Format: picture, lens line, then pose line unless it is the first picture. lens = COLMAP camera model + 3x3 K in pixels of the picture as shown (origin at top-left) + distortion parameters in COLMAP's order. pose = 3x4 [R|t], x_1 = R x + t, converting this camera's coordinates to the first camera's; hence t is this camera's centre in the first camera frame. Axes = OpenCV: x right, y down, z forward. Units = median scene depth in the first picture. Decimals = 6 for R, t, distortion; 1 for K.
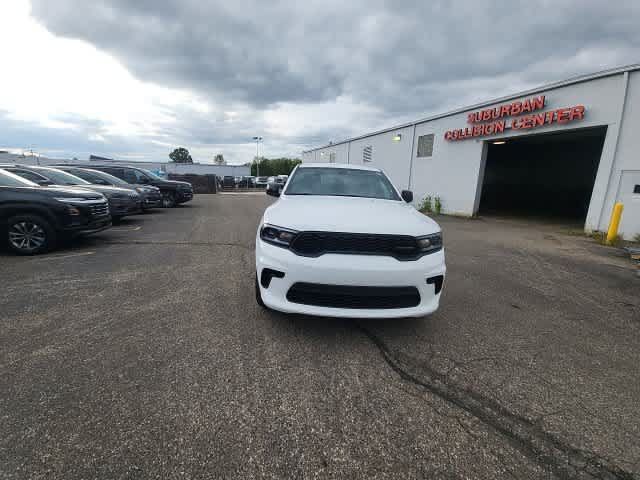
lens RADIAL K [[259.6, 0, 321.4], [0, 259.6, 242.9], [0, 0, 1]] dist [0.020472, -0.013317]
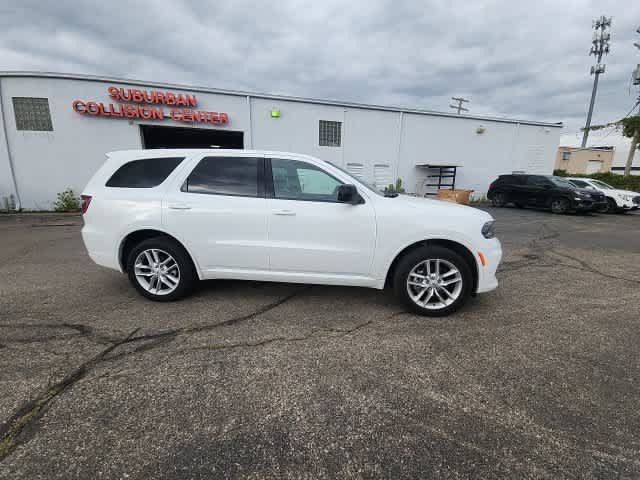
lens RADIAL K [[259.6, 0, 320.9], [0, 259.6, 239.8], [0, 0, 1]] dist [0.020472, -0.013317]
pose [[0.130144, -0.254011, 0.958405, -0.238525], [0.211712, 0.951453, 0.223419, -0.069091], [-0.968628, 0.173829, 0.177603, 0.259468]]
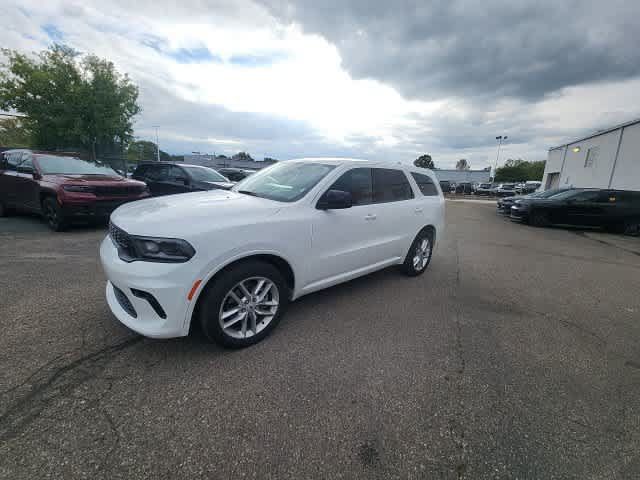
lens RADIAL K [[259.6, 0, 320.6], [0, 259.6, 237.3], [0, 0, 1]] dist [0.020472, -0.013317]
pose [[0.655130, 0.172001, -0.735677, 0.225053], [-0.201556, 0.978239, 0.049223, -0.029157], [0.728134, 0.116033, 0.675542, 0.141029]]
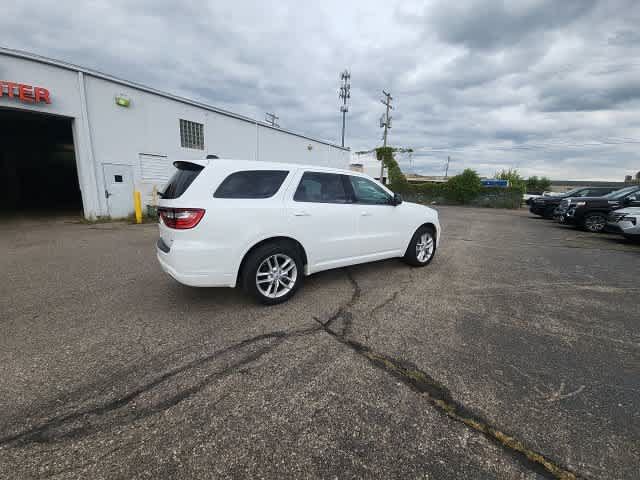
lens RADIAL K [[259.6, 0, 320.9], [0, 259.6, 241.1], [0, 0, 1]] dist [0.020472, -0.013317]
pose [[-0.544312, -0.216853, 0.810370, -0.258555], [0.142118, 0.928209, 0.343845, -0.127554], [-0.826757, 0.302327, -0.474417, 0.502455]]
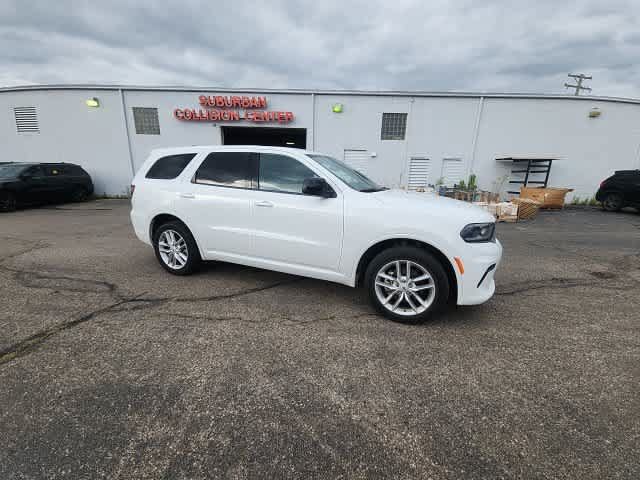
lens RADIAL K [[259.6, 0, 322.4], [0, 259.6, 240.2], [0, 0, 1]] dist [0.020472, -0.013317]
pose [[0.410441, -0.250488, 0.876809, -0.220314], [0.198347, 0.963034, 0.182273, -0.051119], [-0.890054, 0.099100, 0.444953, 0.184500]]
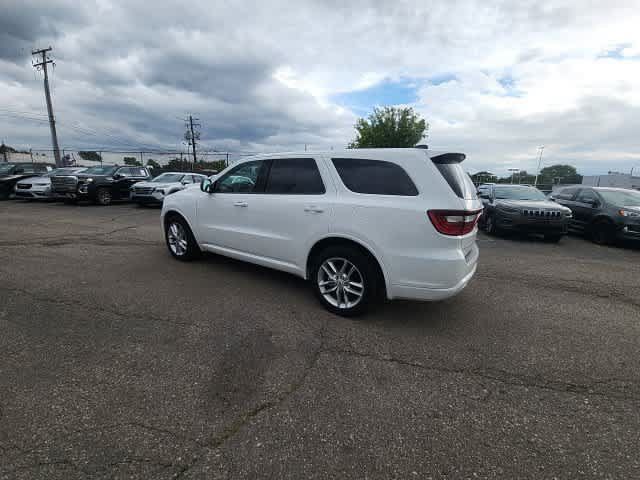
lens RADIAL K [[259.6, 0, 321.1], [0, 259.6, 239.1], [0, 0, 1]] dist [0.020472, -0.013317]
pose [[-0.561416, 0.115195, -0.819477, 0.246623], [-0.242752, 0.923774, 0.296163, -0.104818], [0.791128, 0.365201, -0.490658, 0.513253]]
